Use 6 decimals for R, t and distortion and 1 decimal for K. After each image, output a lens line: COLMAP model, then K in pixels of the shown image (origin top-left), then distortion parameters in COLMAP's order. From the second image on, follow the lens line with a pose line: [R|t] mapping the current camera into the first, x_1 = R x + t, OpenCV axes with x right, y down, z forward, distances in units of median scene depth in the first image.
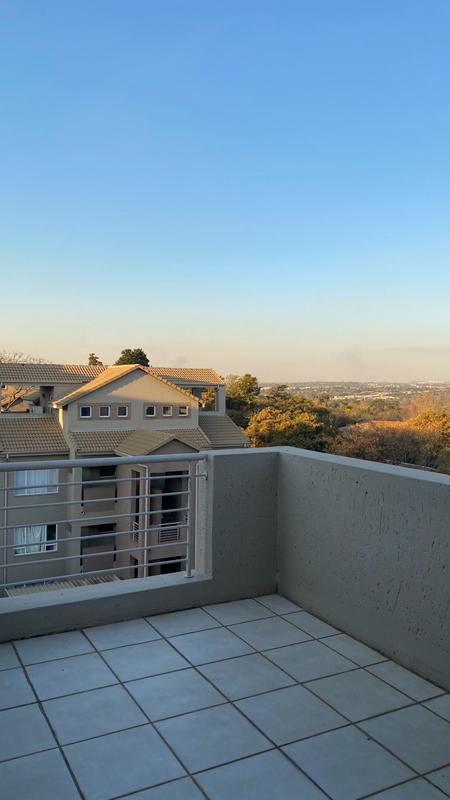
lens RADIAL K [[608.7, 0, 225.0], [0, 608.7, 400.0], [0, 0, 1]] dist [0.096746, -0.206067]
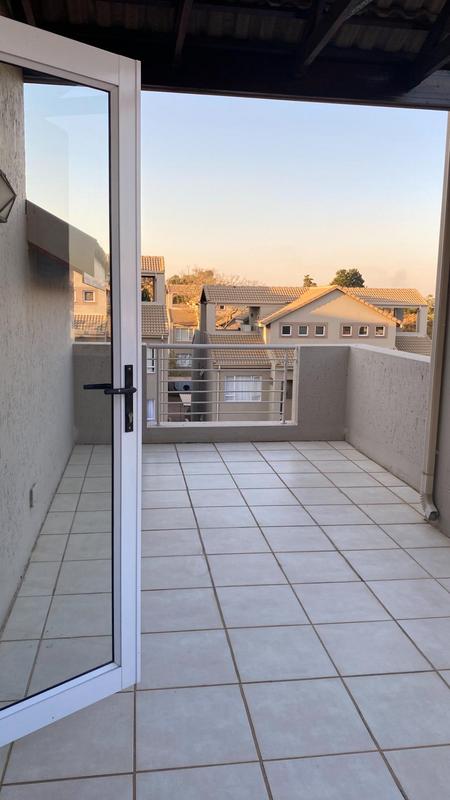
lens RADIAL K [[608.7, 0, 225.0], [0, 608.7, 400.0], [0, 0, 1]] dist [0.096746, -0.206067]
pose [[0.939543, 0.055700, -0.337872, 0.041625], [-0.012548, 0.991619, 0.128582, 0.003912], [0.342202, -0.116569, 0.932368, -0.063982]]
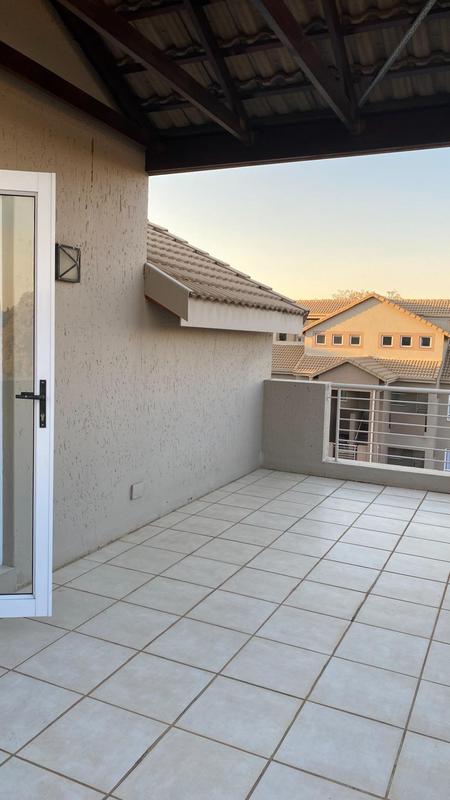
lens RADIAL K [[608.7, 0, 225.0], [0, 608.7, 400.0], [0, 0, 1]] dist [0.096746, -0.206067]
pose [[0.595223, 0.085655, -0.798983, 0.095600], [-0.045550, 0.996300, 0.072875, 0.003717], [0.802269, -0.006983, 0.596922, -0.041894]]
